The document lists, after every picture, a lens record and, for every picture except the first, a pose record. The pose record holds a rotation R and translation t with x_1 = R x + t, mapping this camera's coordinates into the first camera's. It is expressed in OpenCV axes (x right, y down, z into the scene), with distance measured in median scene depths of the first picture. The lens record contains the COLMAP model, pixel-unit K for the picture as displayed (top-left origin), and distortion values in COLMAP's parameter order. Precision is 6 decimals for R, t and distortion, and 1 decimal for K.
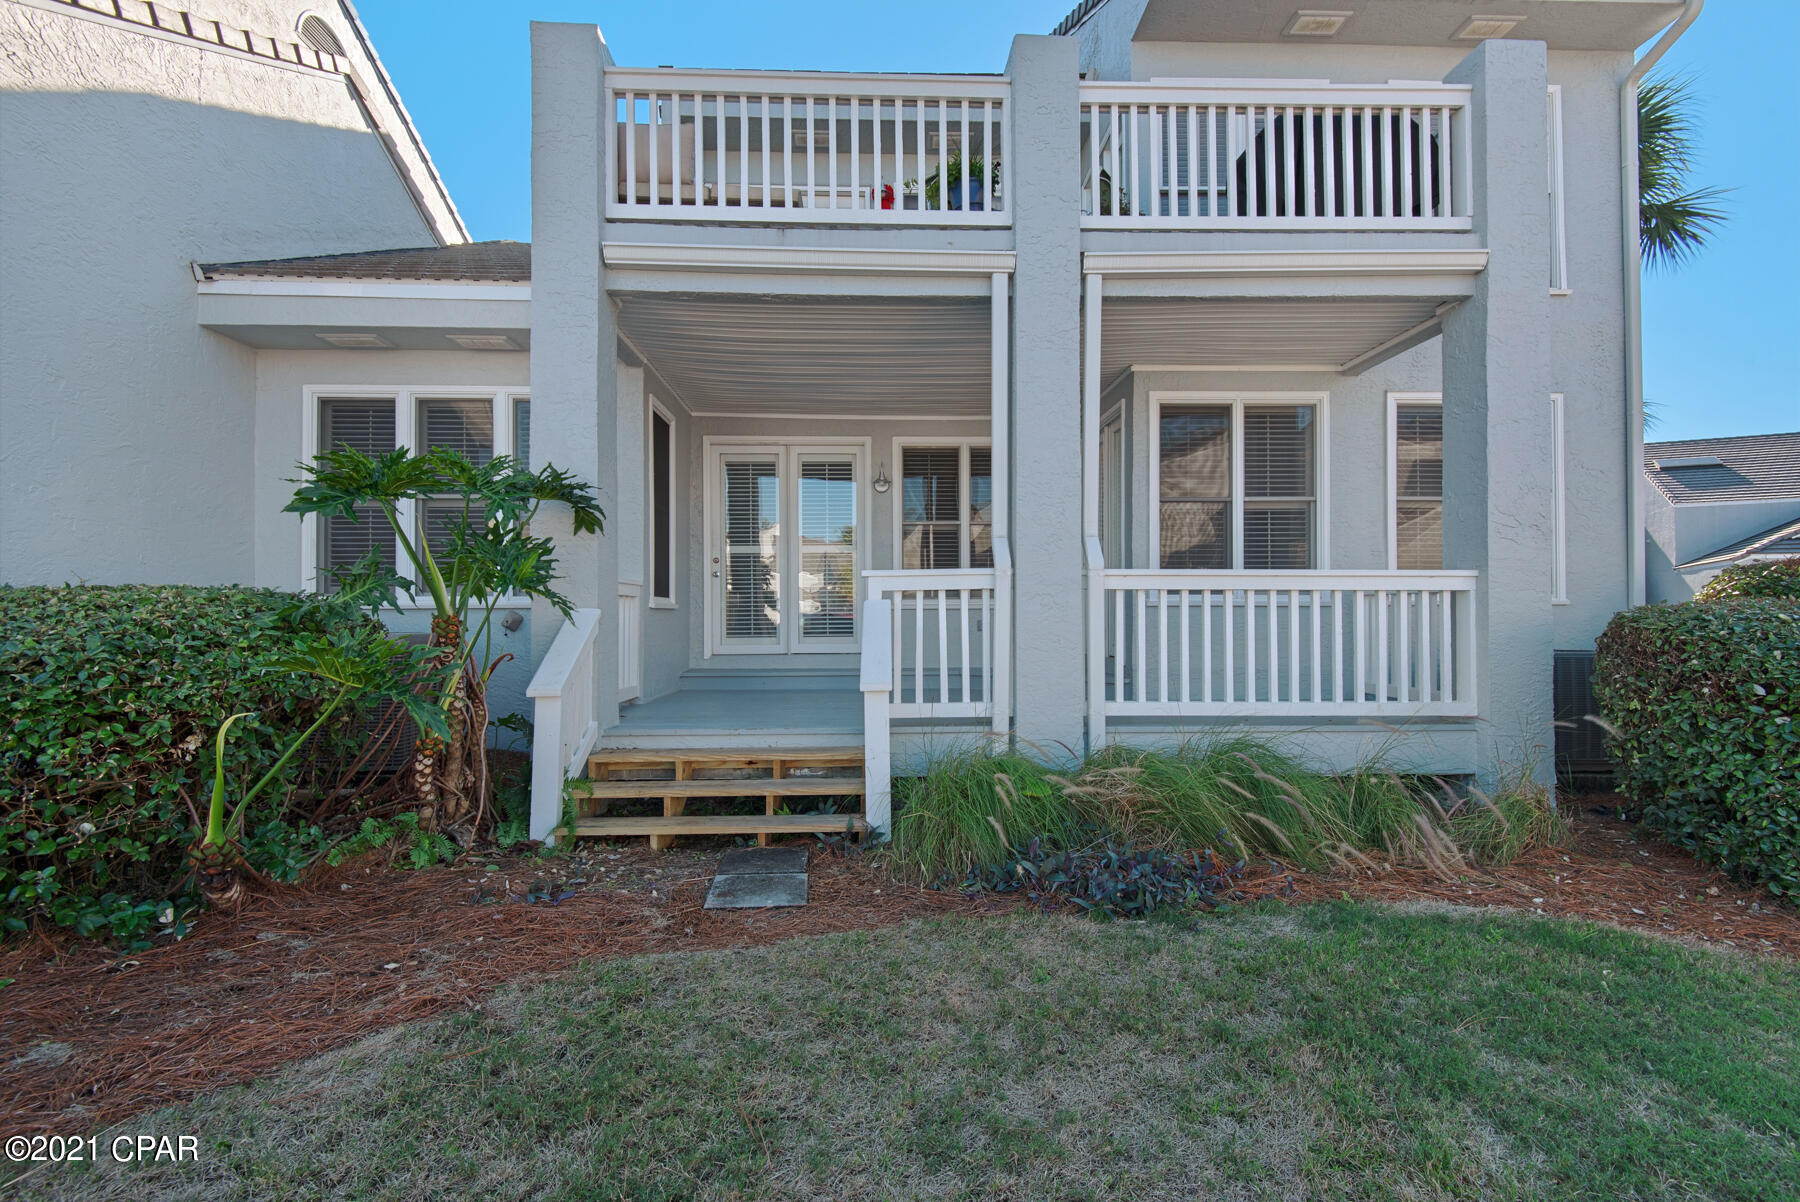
lens RADIAL K [[824.1, 0, 900.0], [0, 824.1, 601.0], [0, 0, 1]] dist [0.023370, -0.013953]
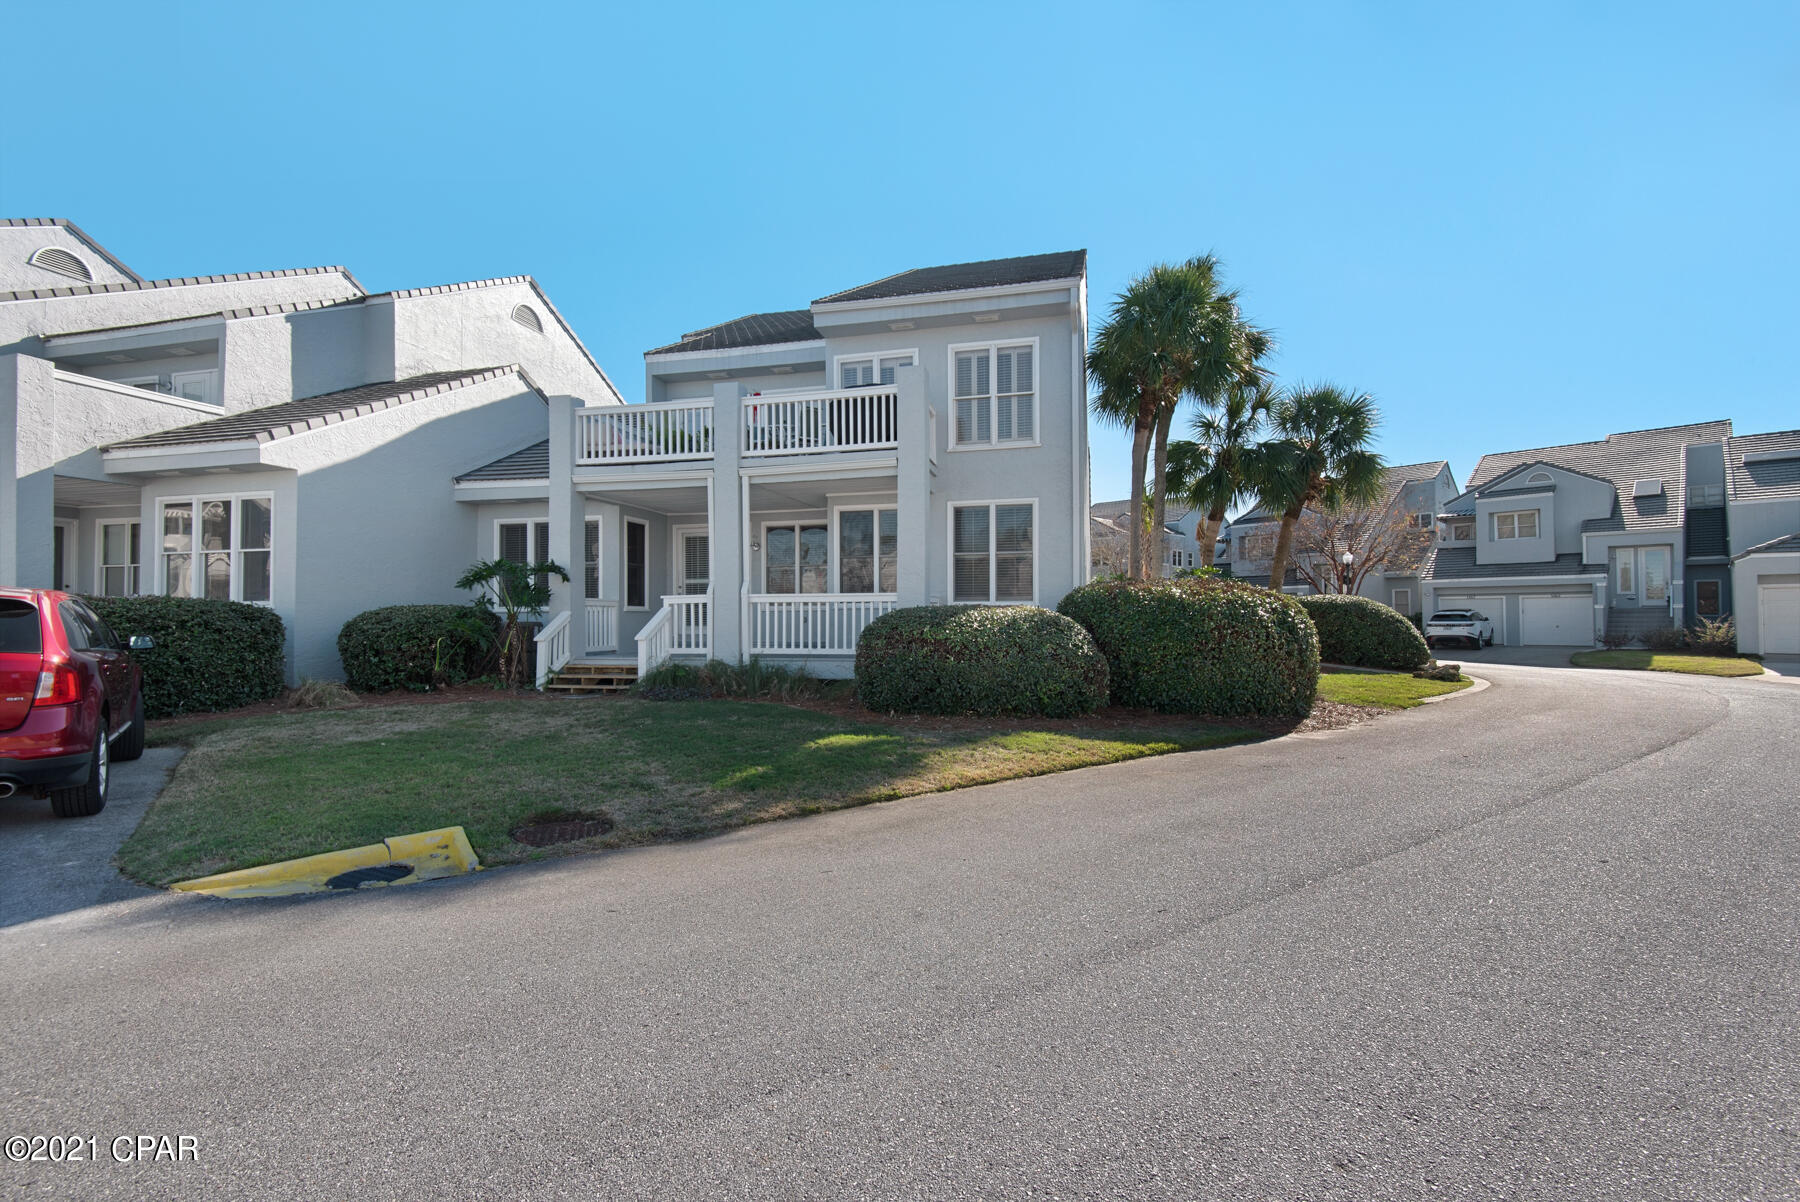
lens RADIAL K [[824.1, 0, 900.0], [0, 824.1, 601.0], [0, 0, 1]] dist [0.023370, -0.013953]
pose [[0.961921, -0.008926, -0.273181, 1.366875], [0.007929, 0.999957, -0.004752, -0.003295], [0.273212, 0.002405, 0.961951, -1.265101]]
